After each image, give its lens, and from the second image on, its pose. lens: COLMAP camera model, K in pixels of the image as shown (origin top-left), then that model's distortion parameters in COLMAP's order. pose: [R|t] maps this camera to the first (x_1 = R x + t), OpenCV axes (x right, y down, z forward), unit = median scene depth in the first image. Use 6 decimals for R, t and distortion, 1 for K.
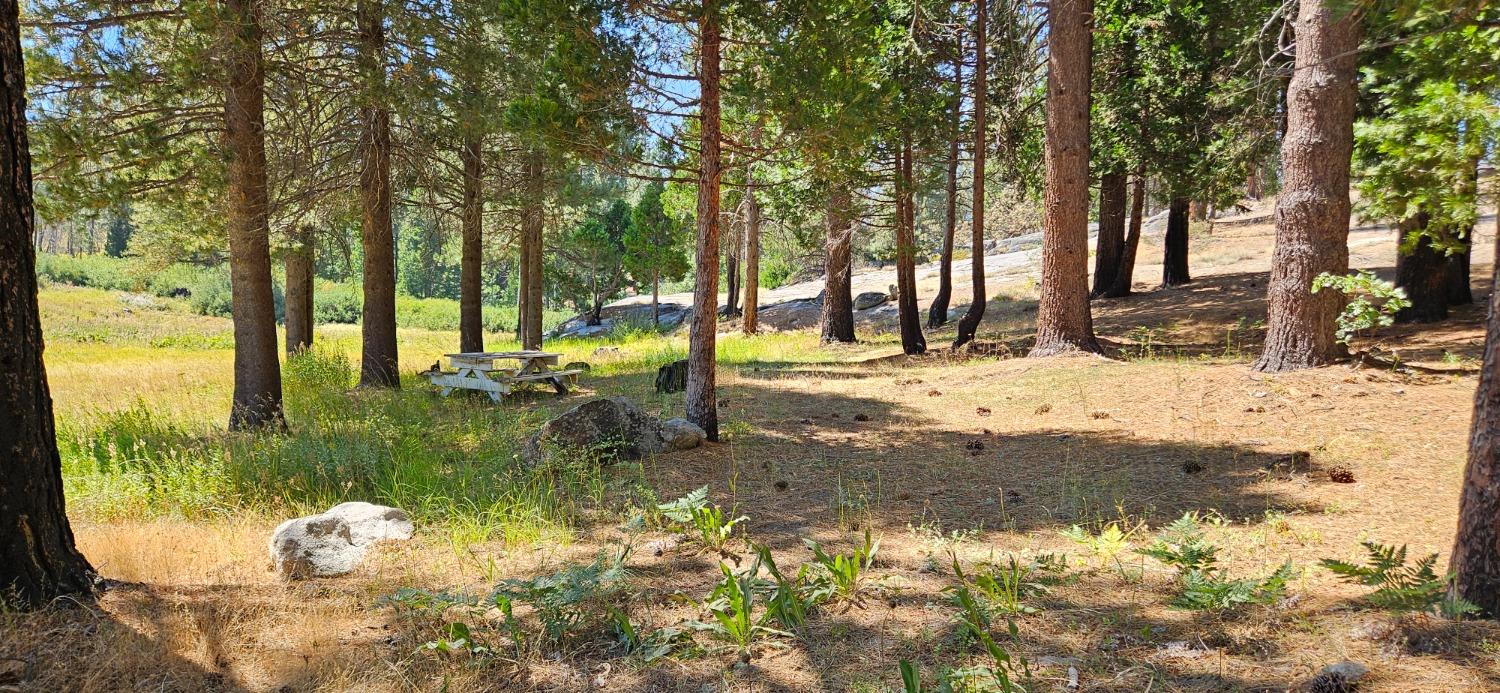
lens RADIAL K [[996.0, 0, 753.5], [0, 996.0, 344.8], [0, 0, 1]] dist [0.072238, -0.070737]
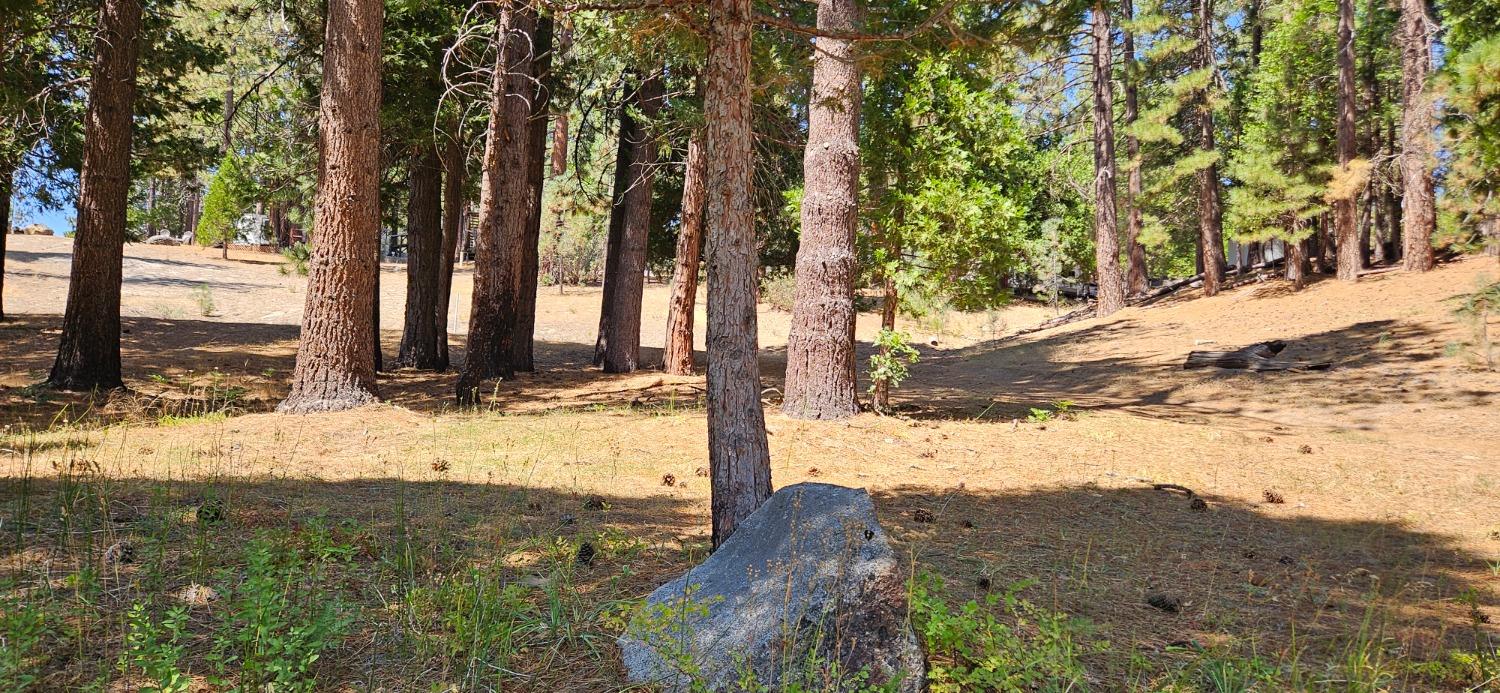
lens RADIAL K [[996.0, 0, 753.5], [0, 996.0, 344.8], [0, 0, 1]] dist [0.072238, -0.070737]
pose [[0.259956, 0.065024, 0.963429, -0.474931], [-0.002505, 0.997772, -0.066666, 0.018351], [-0.965617, 0.014917, 0.259540, 0.816957]]
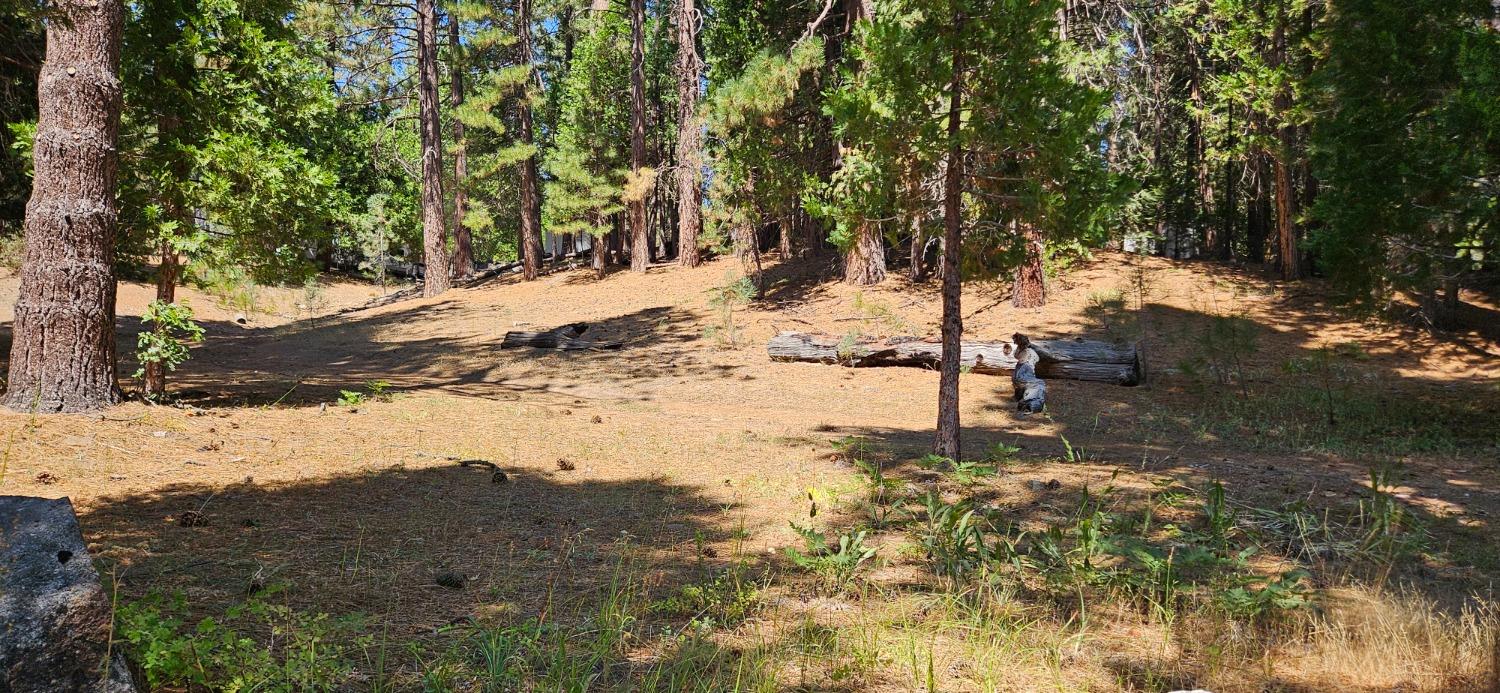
lens RADIAL K [[996.0, 0, 753.5], [0, 996.0, 344.8], [0, 0, 1]] dist [0.072238, -0.070737]
pose [[-0.367326, 0.046549, 0.928926, -0.455114], [0.026609, 0.998864, -0.039532, 0.019124], [-0.929711, 0.010197, -0.368148, 0.794803]]
